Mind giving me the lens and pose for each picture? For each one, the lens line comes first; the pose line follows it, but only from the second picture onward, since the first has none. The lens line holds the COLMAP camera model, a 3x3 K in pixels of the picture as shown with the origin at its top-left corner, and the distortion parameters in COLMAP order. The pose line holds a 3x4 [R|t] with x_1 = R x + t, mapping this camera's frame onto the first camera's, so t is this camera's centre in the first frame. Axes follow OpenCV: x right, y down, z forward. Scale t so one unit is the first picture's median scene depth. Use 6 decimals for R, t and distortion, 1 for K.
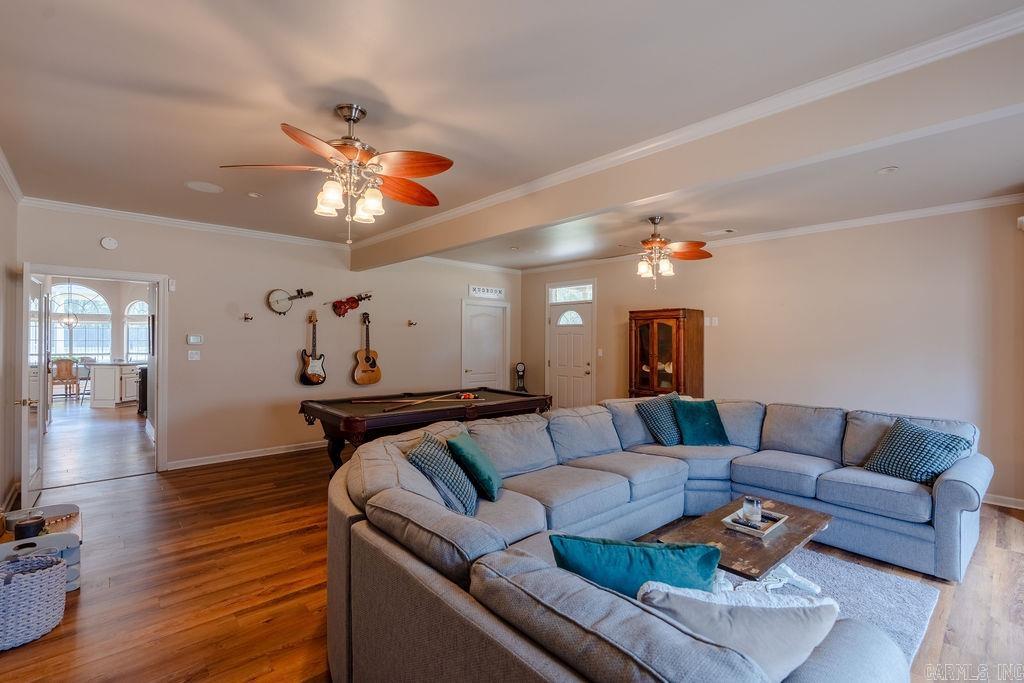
lens RADIAL K [[458.8, 0, 504.6], [0, 458.8, 341.9], [0, 0, 1]] dist [-0.002970, 0.001290]
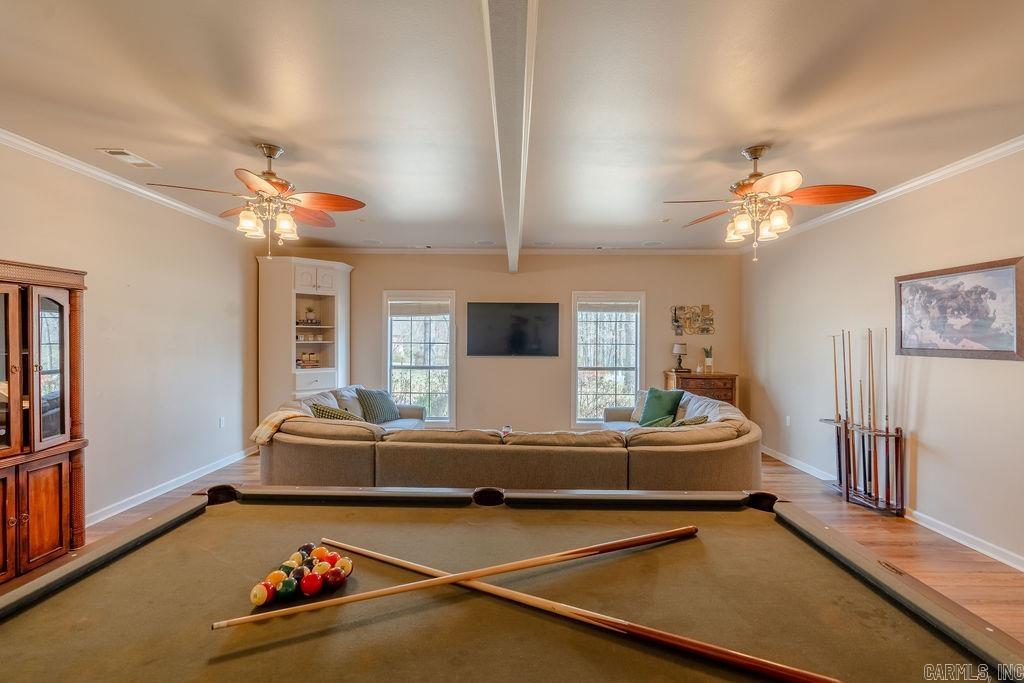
lens RADIAL K [[458.8, 0, 515.5], [0, 458.8, 339.1], [0, 0, 1]] dist [-0.002970, 0.001290]
pose [[-0.741080, -0.011686, 0.671315, -0.405415], [-0.006971, 0.999929, 0.009710, -0.009417], [-0.671380, 0.002516, -0.741109, 1.379779]]
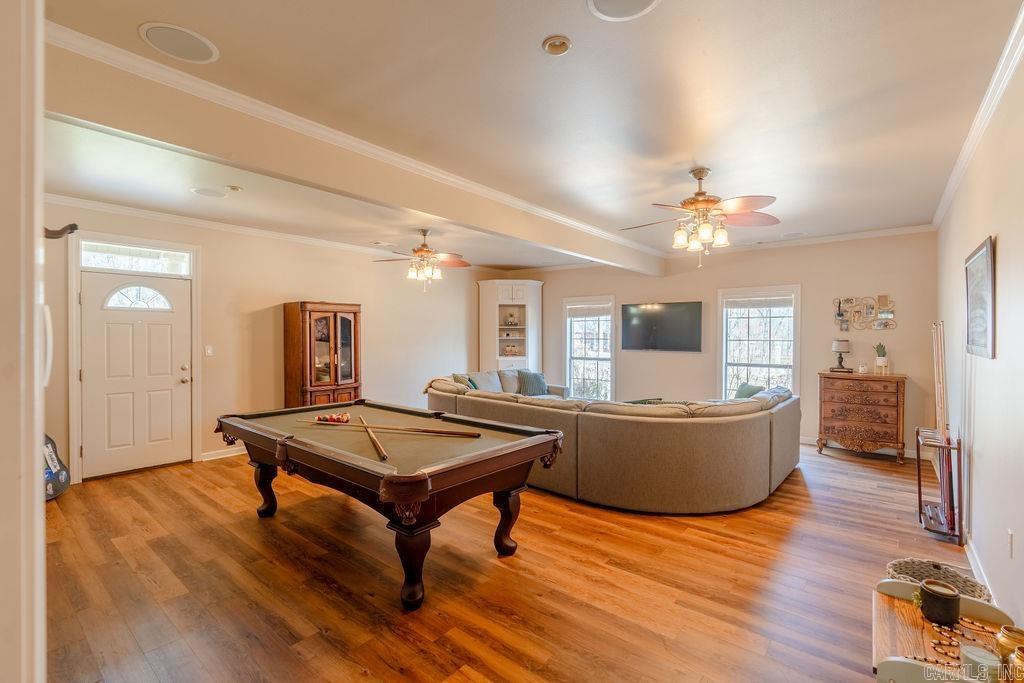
lens RADIAL K [[458.8, 0, 514.9], [0, 458.8, 337.7], [0, 0, 1]] dist [-0.002970, 0.001290]
pose [[-0.158289, -0.013062, 0.987306, -0.975361], [0.001776, 0.999907, 0.013514, -0.010589], [-0.987391, 0.003893, -0.158251, 1.057927]]
